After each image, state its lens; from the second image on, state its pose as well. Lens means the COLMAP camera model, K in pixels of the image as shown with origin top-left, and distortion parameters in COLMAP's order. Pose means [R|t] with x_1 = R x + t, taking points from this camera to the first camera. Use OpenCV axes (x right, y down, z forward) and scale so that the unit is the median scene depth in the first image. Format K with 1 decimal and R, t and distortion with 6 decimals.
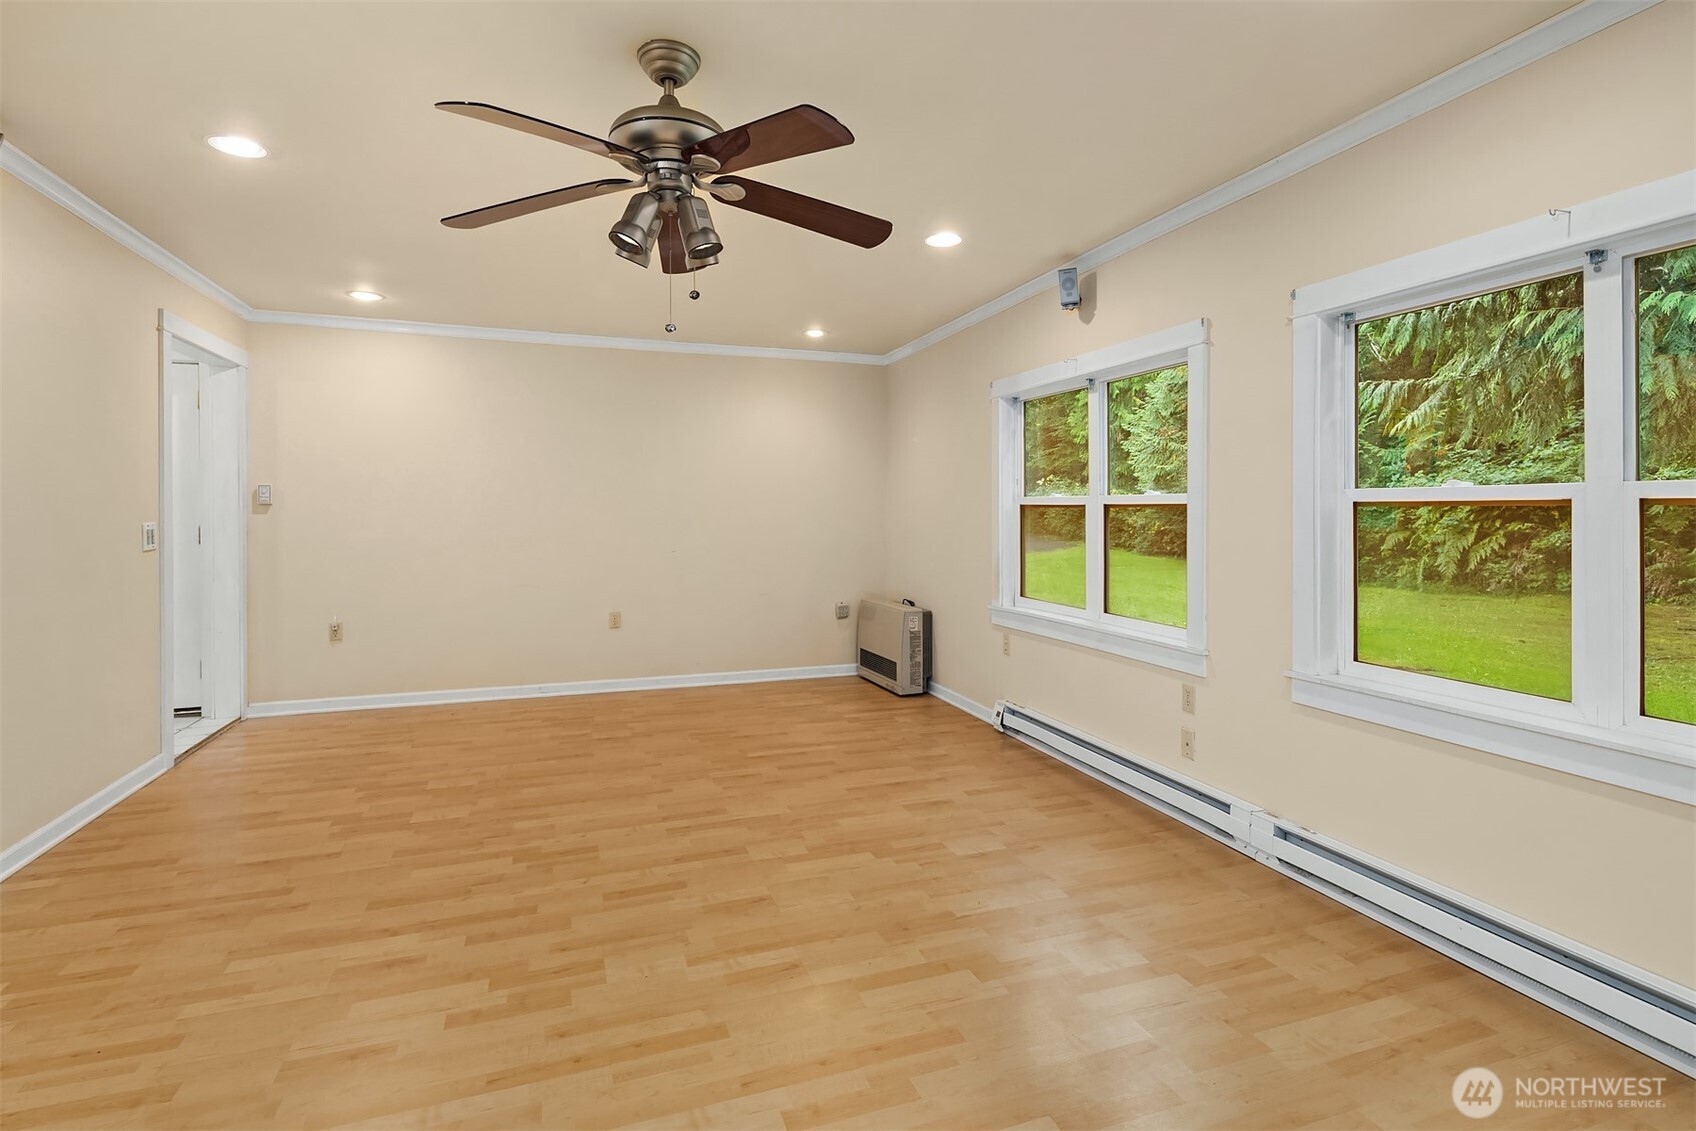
lens RADIAL K [[834.2, 0, 847.6], [0, 834.2, 502.8], [0, 0, 1]] dist [0.003613, -0.005037]
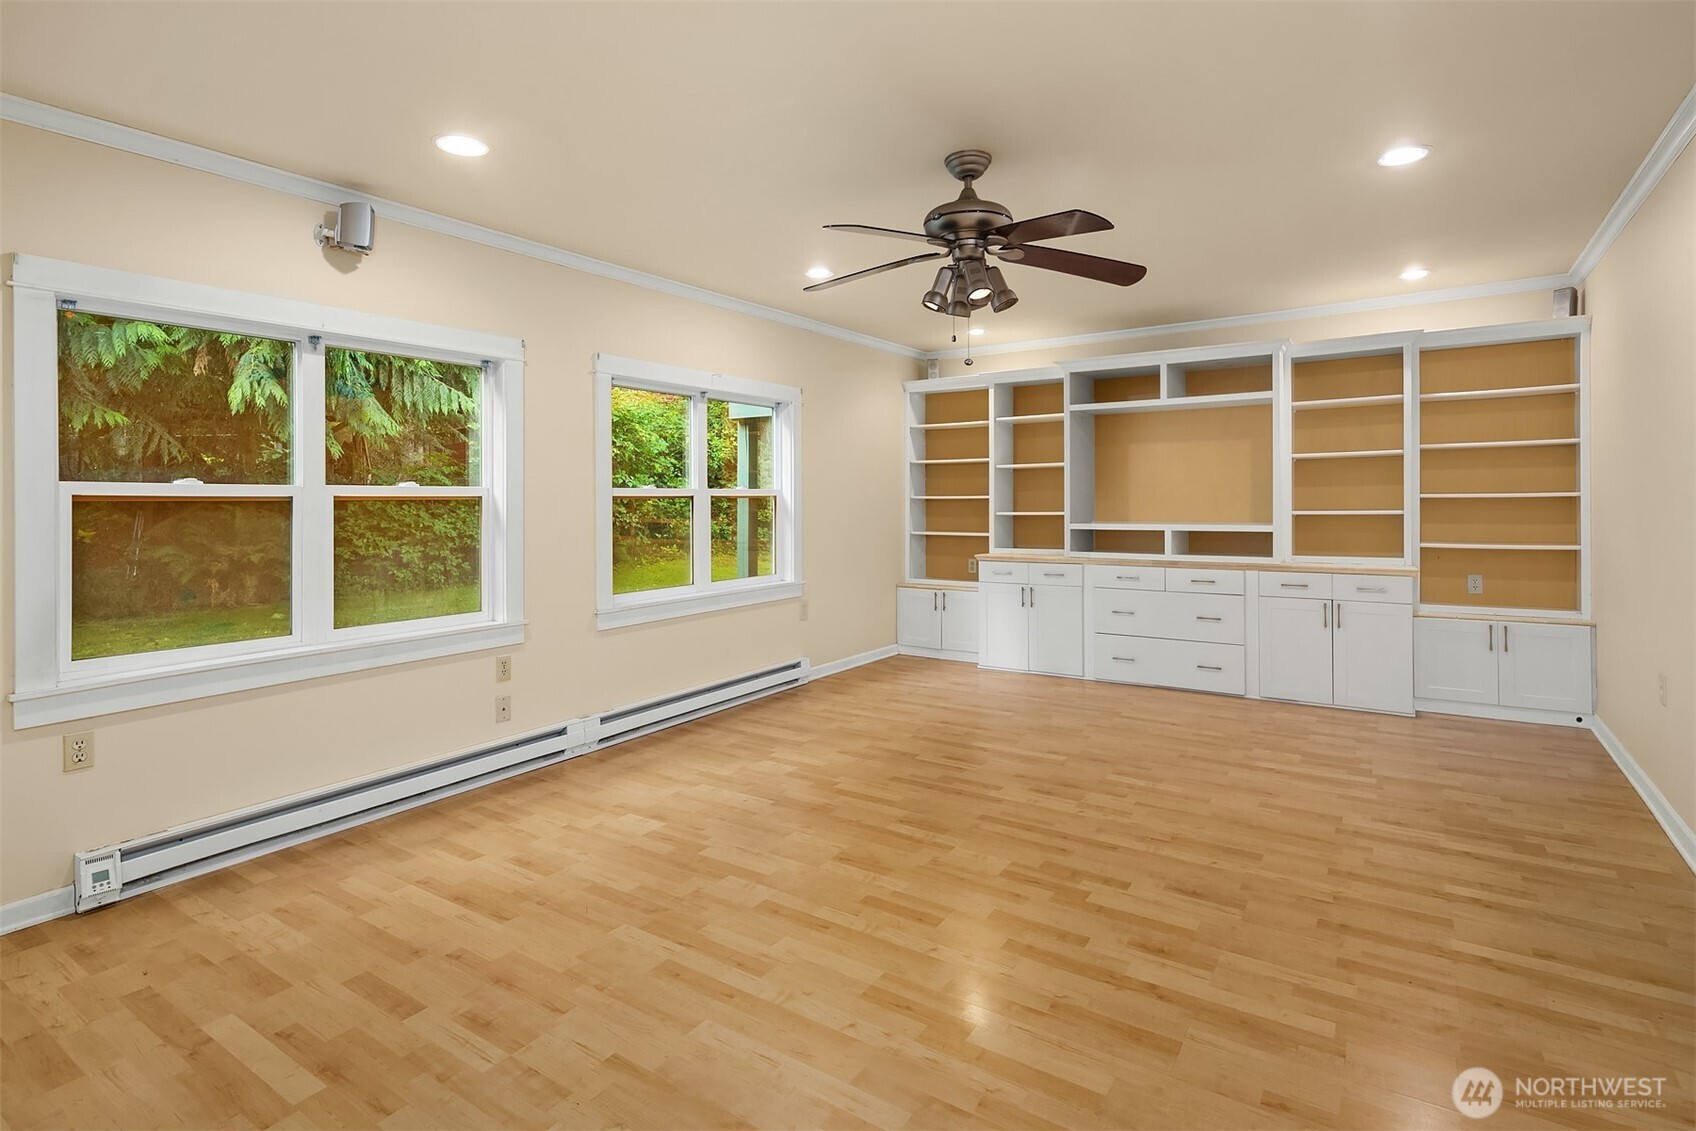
lens RADIAL K [[834.2, 0, 840.5], [0, 834.2, 498.5], [0, 0, 1]] dist [0.003613, -0.005037]
pose [[-0.599345, 0.005111, 0.800475, -0.911968], [0.001703, 0.999985, -0.005109, 0.012576], [-0.800489, -0.001699, -0.599345, 1.552165]]
